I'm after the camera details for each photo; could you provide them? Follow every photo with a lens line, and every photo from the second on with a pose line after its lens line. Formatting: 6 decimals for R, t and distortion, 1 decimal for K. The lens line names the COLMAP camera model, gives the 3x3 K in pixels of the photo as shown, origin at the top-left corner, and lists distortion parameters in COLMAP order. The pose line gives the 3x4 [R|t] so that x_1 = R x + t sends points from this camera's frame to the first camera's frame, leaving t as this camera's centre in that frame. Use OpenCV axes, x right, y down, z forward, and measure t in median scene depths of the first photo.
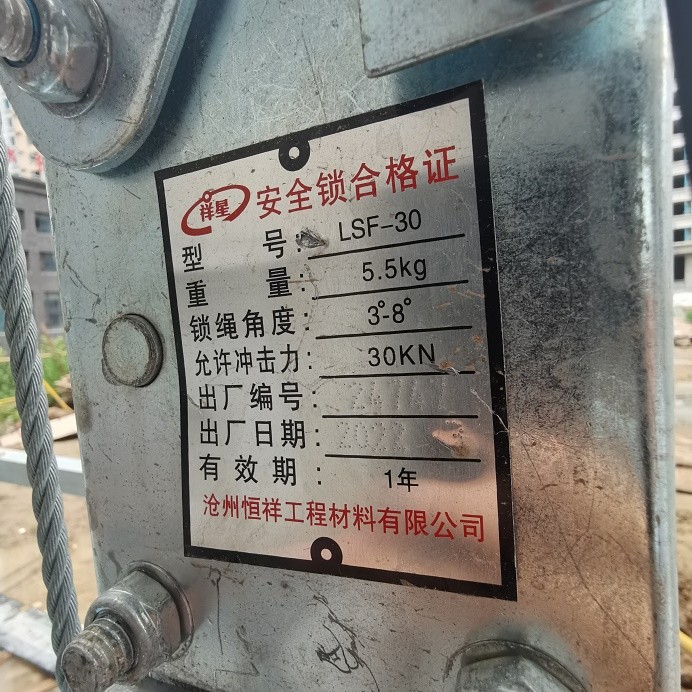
lens RADIAL K [[453.0, 0, 356.9], [0, 453.0, 344.8], [0, 0, 1]] dist [-0.083756, 0.089676]
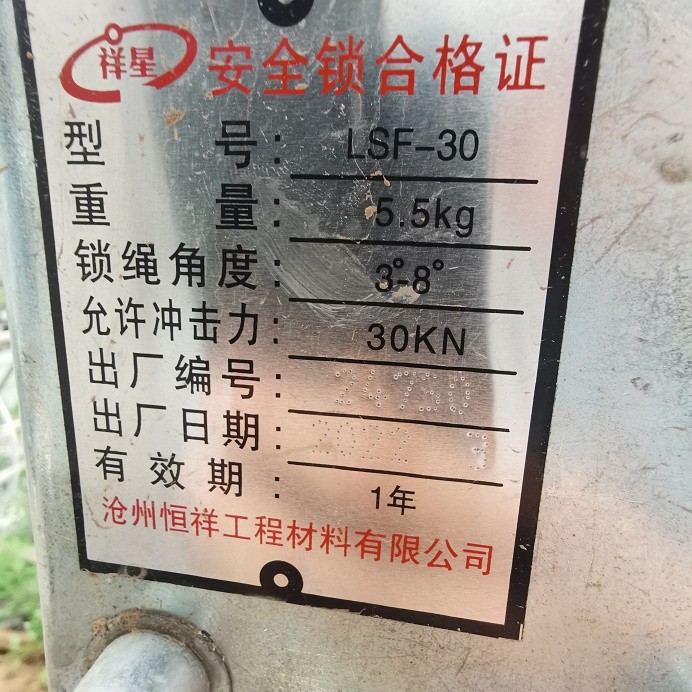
lens RADIAL K [[453.0, 0, 356.9], [0, 453.0, 344.8], [0, 0, 1]] dist [-0.083756, 0.089676]
pose [[0.985834, 0.151918, -0.071081, 0.068986], [-0.144020, 0.983937, 0.105483, -0.035180], [0.085964, -0.093751, 0.991877, 0.351839]]
